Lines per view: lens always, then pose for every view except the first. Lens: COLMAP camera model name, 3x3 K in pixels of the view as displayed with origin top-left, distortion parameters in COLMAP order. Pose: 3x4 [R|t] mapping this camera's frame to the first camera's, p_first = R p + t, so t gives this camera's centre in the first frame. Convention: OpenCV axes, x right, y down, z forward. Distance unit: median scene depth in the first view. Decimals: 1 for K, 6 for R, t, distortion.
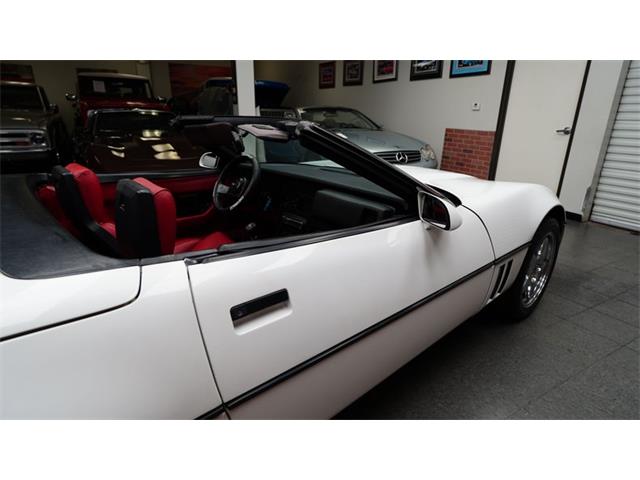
lens RADIAL K [[366.1, 0, 316.1], [0, 366.1, 239.1], [0, 0, 1]] dist [-0.002743, -0.000418]
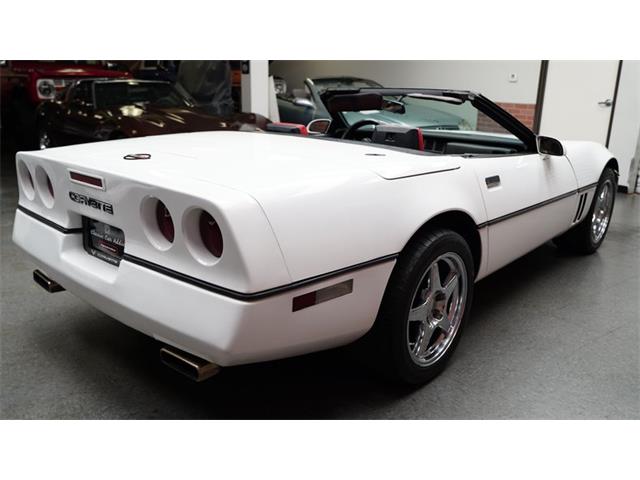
lens RADIAL K [[546.8, 0, 312.7], [0, 546.8, 239.2], [0, 0, 1]] dist [-0.001681, 0.005484]
pose [[0.993119, -0.030384, 0.113103, -0.247938], [0.036501, 0.997958, -0.052411, 0.104430], [-0.111279, 0.056179, 0.992200, -0.310198]]
